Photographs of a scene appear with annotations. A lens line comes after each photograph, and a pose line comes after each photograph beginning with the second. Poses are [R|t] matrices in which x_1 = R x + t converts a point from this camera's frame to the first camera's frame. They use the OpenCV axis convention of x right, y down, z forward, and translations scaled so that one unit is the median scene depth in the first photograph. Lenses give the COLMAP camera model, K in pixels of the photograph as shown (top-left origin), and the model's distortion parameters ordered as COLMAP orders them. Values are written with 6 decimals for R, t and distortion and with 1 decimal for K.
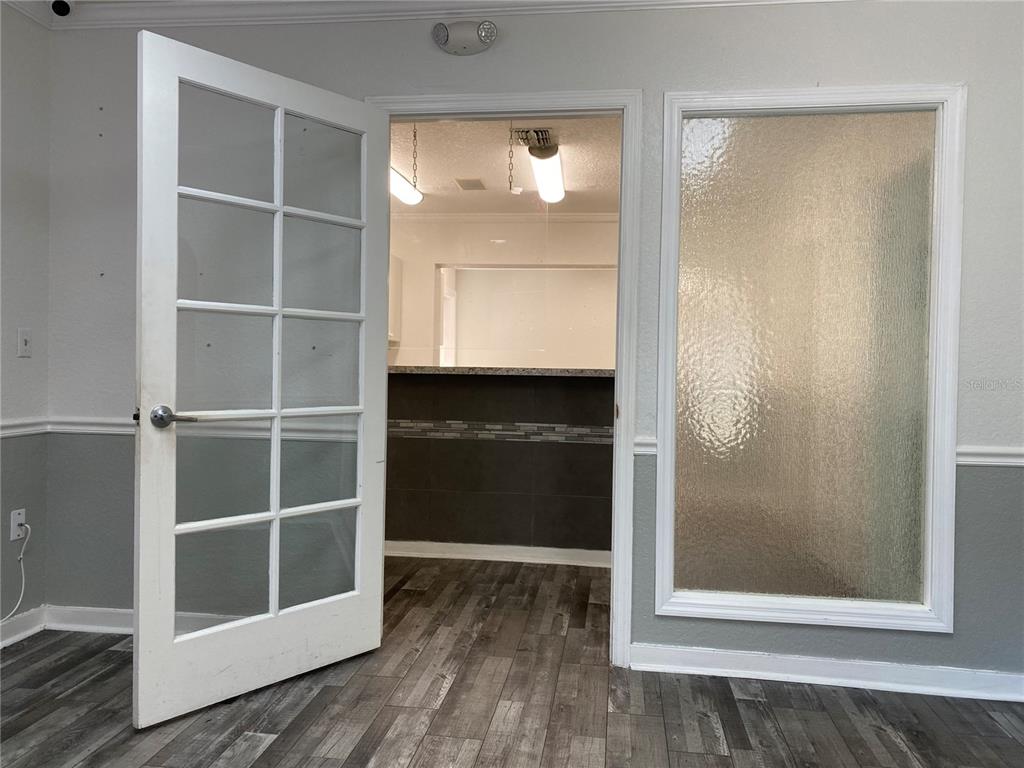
lens RADIAL K [[780.9, 0, 514.9], [0, 780.9, 379.8], [0, 0, 1]] dist [0.005497, 0.001841]
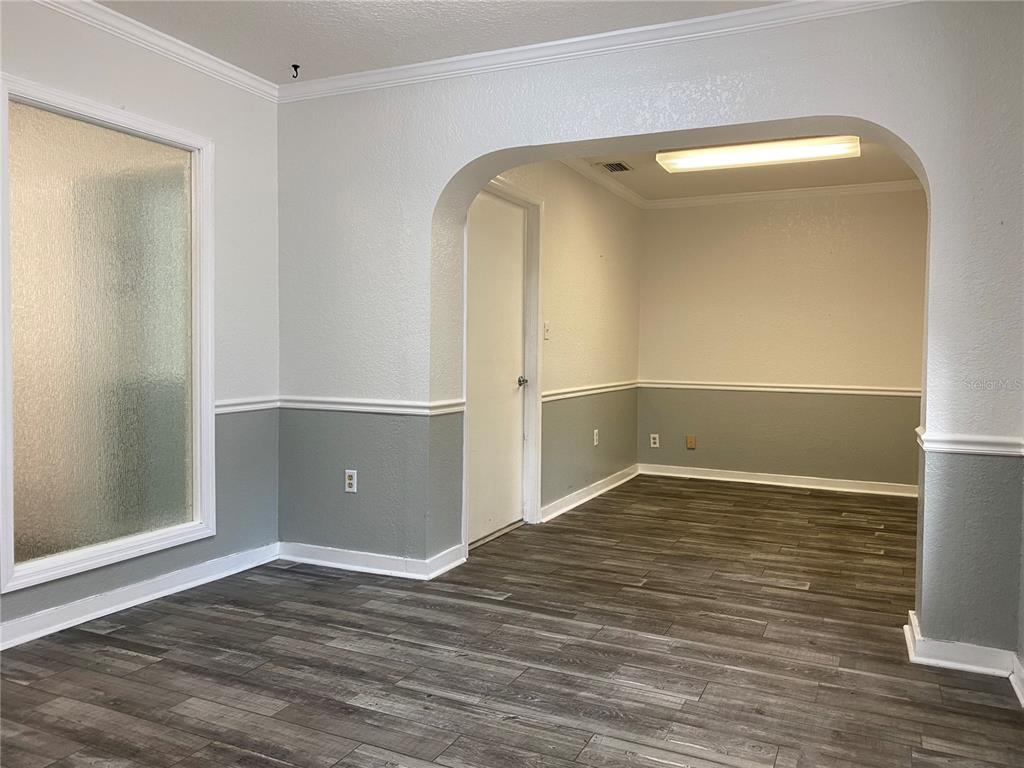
lens RADIAL K [[780.9, 0, 511.3], [0, 780.9, 378.8], [0, 0, 1]] dist [0.005497, 0.001841]
pose [[0.305940, -0.056542, 0.950370, -0.676472], [0.015021, 0.998397, 0.054564, -0.025283], [-0.951932, -0.002418, 0.306299, 0.082720]]
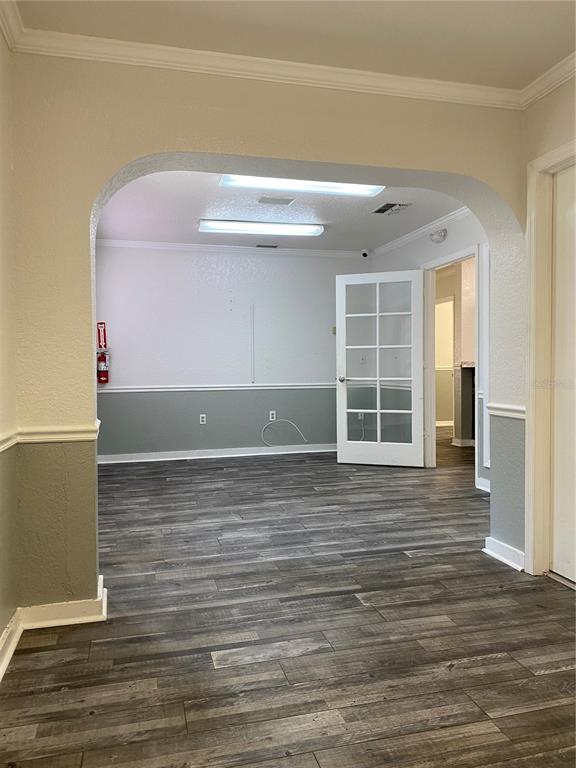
lens RADIAL K [[585.7, 0, 290.3], [0, 585.7, 390.7], [0, 0, 1]] dist [0.005497, 0.001841]
pose [[0.378521, 0.018624, -0.925405, 1.029631], [-0.006564, 0.999826, 0.017437, 0.028904], [0.925569, -0.000526, 0.378577, -0.133630]]
